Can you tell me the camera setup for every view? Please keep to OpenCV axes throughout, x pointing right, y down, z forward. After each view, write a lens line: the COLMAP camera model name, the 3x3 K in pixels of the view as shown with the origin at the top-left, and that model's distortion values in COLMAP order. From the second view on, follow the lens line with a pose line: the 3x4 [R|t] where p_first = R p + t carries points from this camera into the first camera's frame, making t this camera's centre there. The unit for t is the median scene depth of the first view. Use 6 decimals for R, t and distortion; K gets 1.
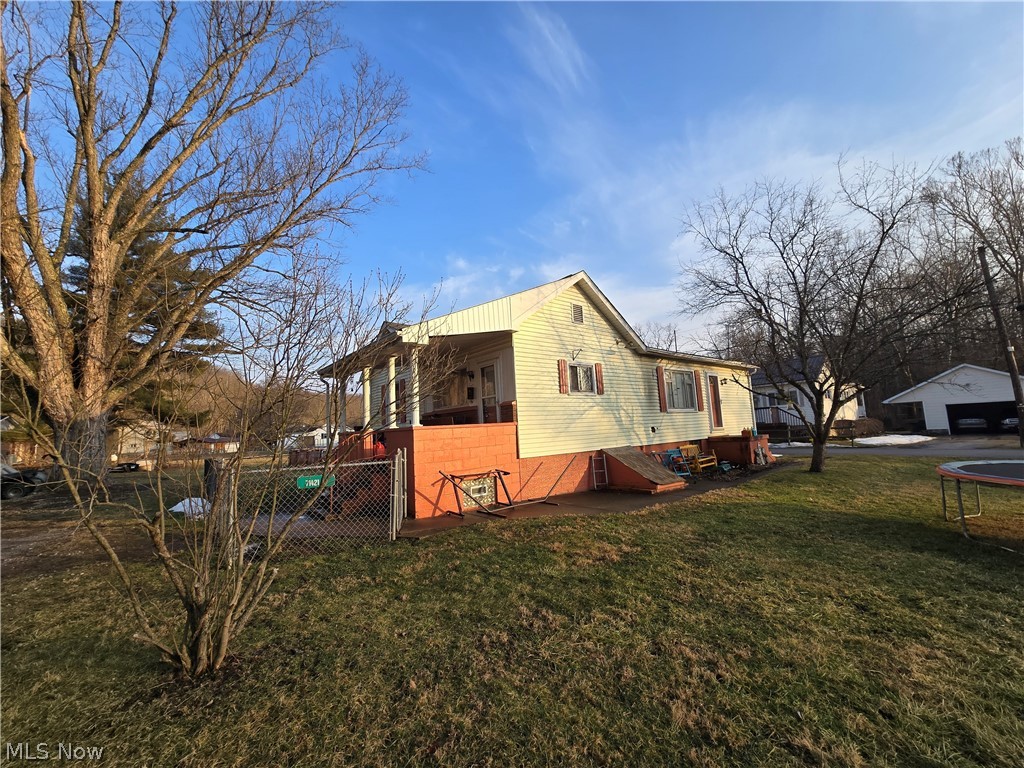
lens RADIAL K [[413.4, 0, 512.0], [0, 413.4, 384.0], [0, 0, 1]] dist [-0.003953, -0.000142]
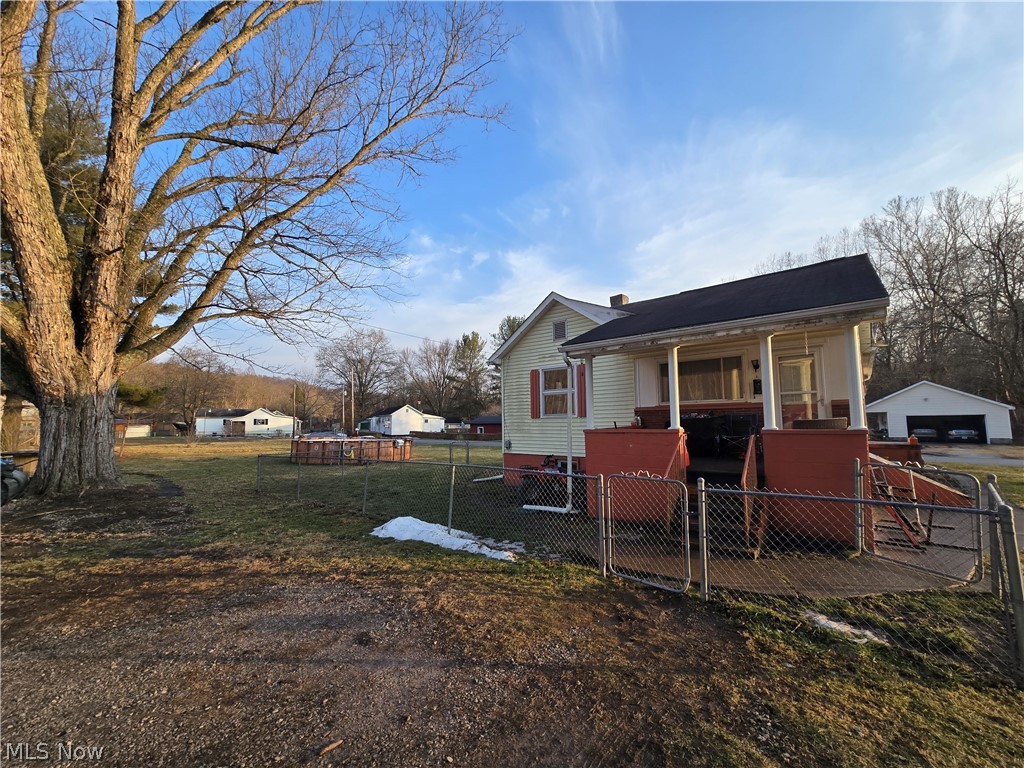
lens RADIAL K [[421.8, 0, 515.1], [0, 421.8, 388.8], [0, 0, 1]] dist [-0.000027, -0.000028]
pose [[0.980990, 0.051106, 0.187208, -0.165919], [-0.056690, 0.998089, 0.024595, 0.007449], [-0.185593, -0.034740, 0.982012, 0.058034]]
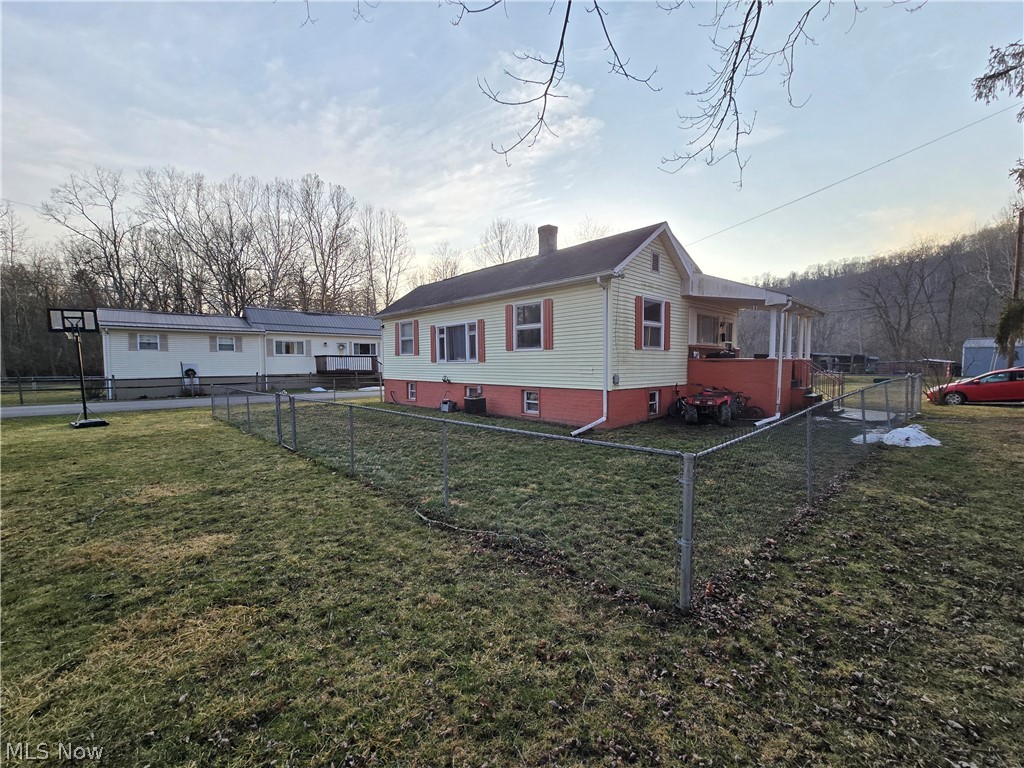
lens RADIAL K [[426.4, 0, 512.0], [0, 426.4, 384.0], [0, 0, 1]] dist [-0.007217, 0.000474]
pose [[-0.084568, 0.004910, 0.996406, -0.350713], [-0.105342, 0.994340, -0.013841, 0.065125], [-0.990834, -0.106134, -0.083572, 0.421020]]
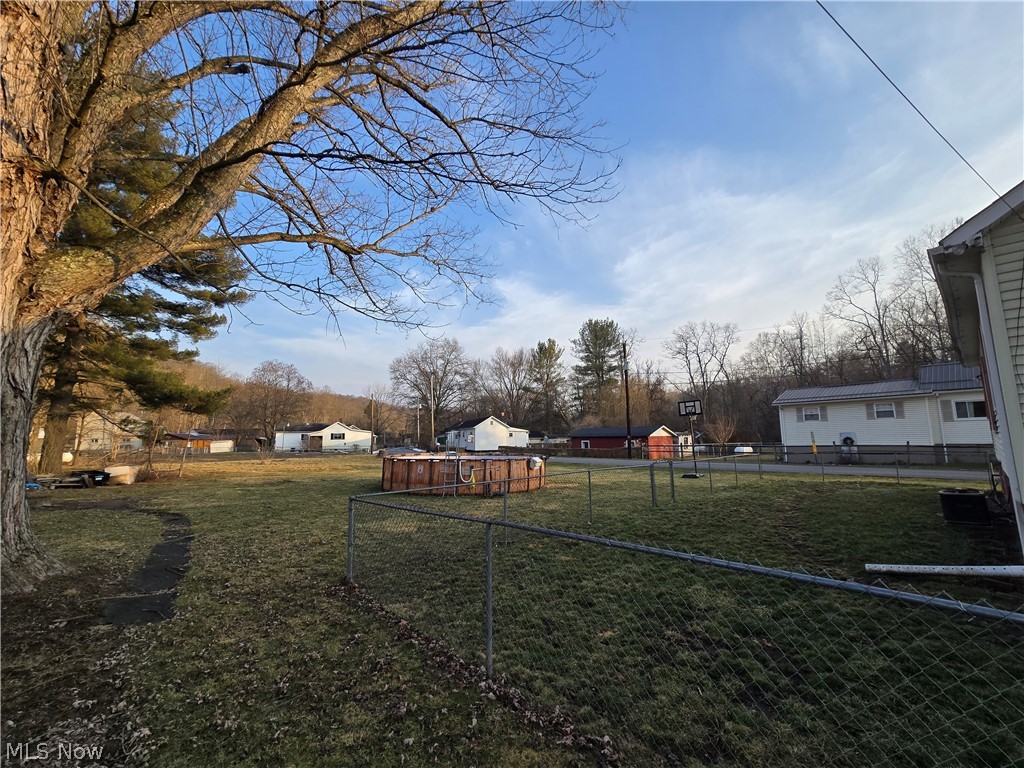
lens RADIAL K [[413.4, 0, 512.0], [0, 413.4, 384.0], [0, 0, 1]] dist [-0.003953, -0.000142]
pose [[0.998106, 0.039668, 0.047013, -0.243760], [-0.038780, 0.999055, -0.019651, 0.038414], [-0.047748, 0.017791, 0.998701, 0.255928]]
